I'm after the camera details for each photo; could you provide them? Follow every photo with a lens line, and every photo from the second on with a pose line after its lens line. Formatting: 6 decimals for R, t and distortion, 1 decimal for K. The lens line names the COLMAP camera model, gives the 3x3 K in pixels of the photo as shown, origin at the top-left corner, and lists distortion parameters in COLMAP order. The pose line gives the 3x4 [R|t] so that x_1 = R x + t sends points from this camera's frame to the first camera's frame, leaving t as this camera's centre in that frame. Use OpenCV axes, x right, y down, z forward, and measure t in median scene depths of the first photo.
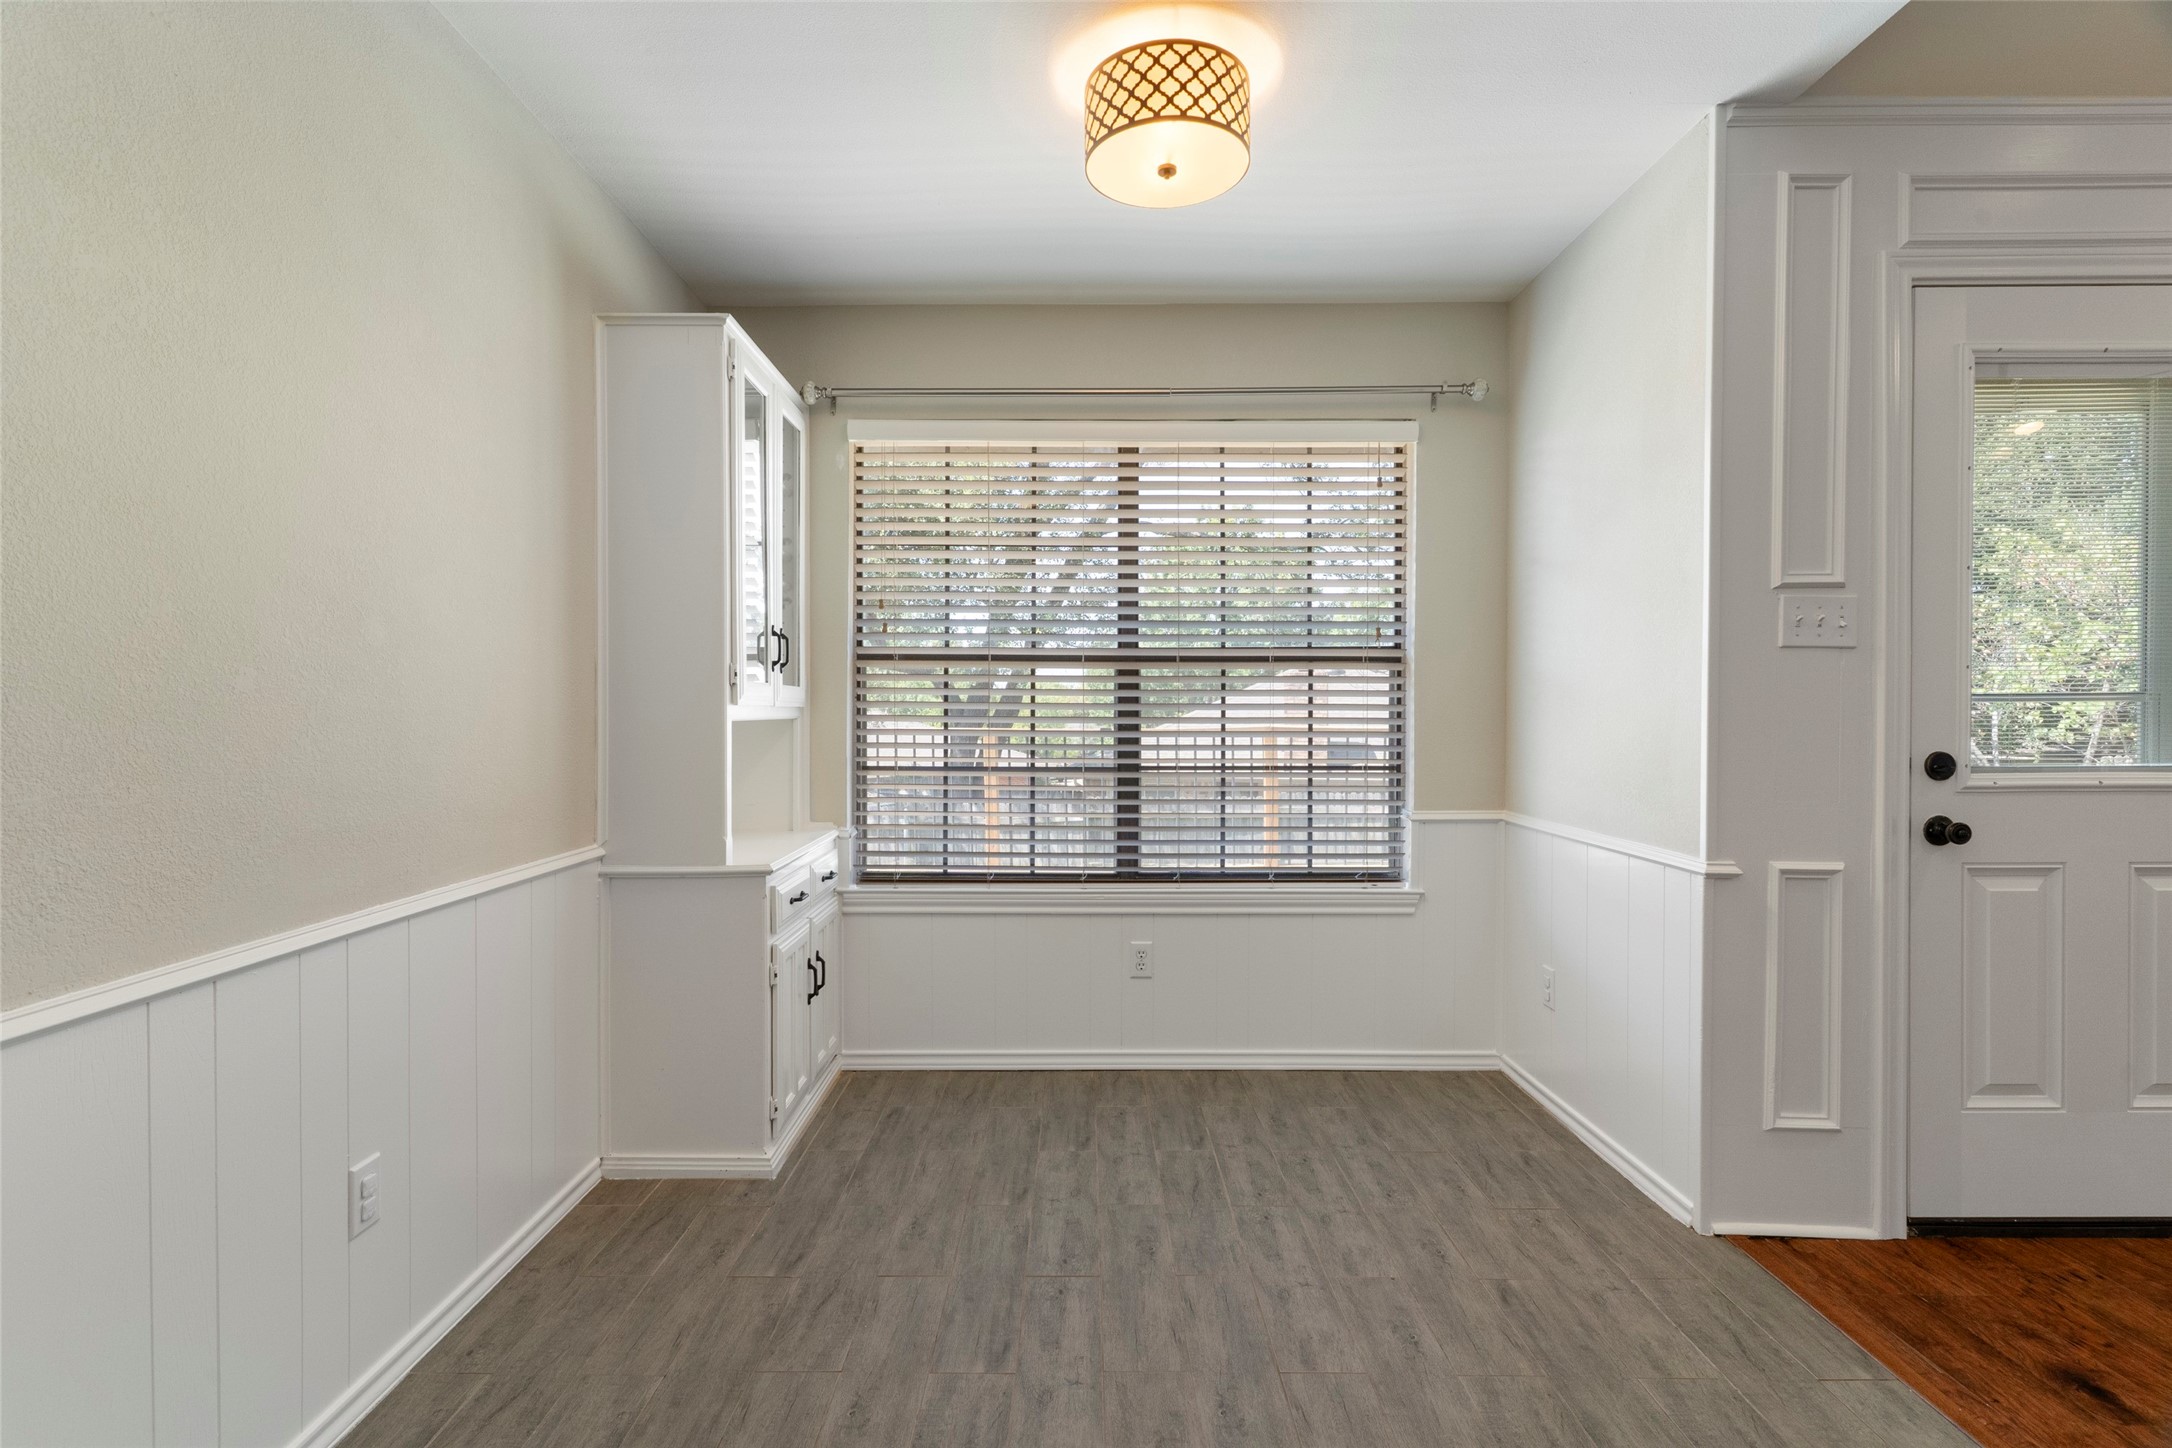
lens RADIAL K [[1045.3, 0, 1077.8], [0, 1045.3, 715.2], [0, 0, 1]] dist [0.001033, -0.000128]
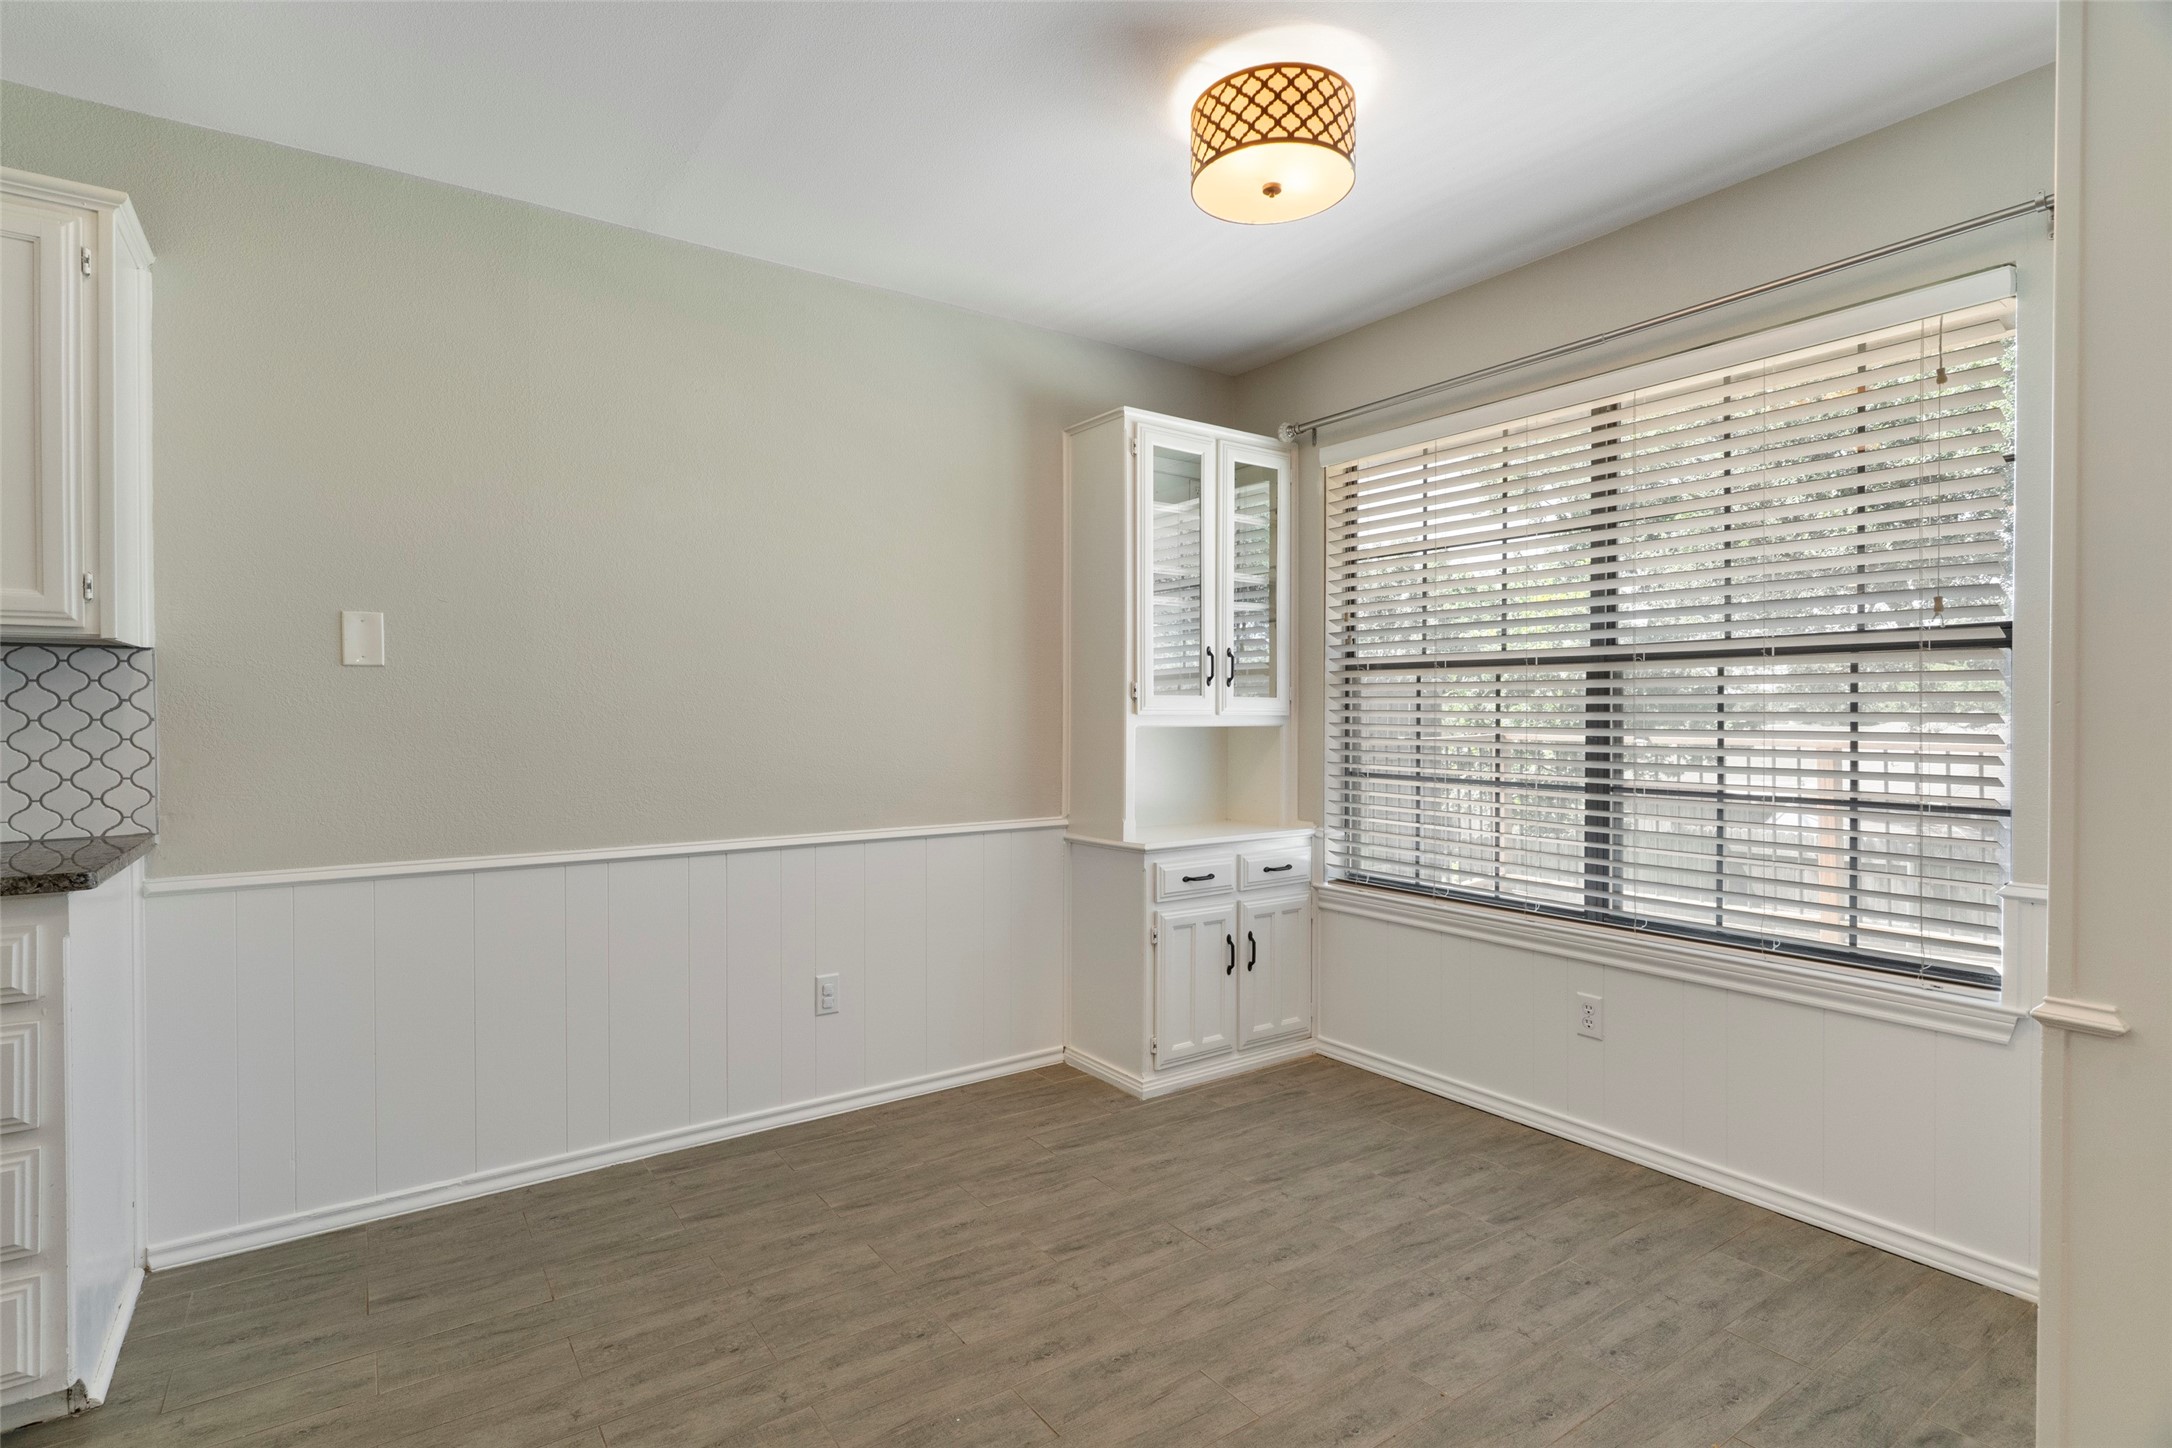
lens RADIAL K [[1060.2, 0, 1053.7], [0, 1060.2, 726.4], [0, 0, 1]] dist [-0.001285, 0.001947]
pose [[0.562283, 0.009881, -0.826886, 0.630295], [-0.006065, 0.999951, 0.007825, -0.004375], [0.826923, 0.000616, 0.562315, 0.197019]]
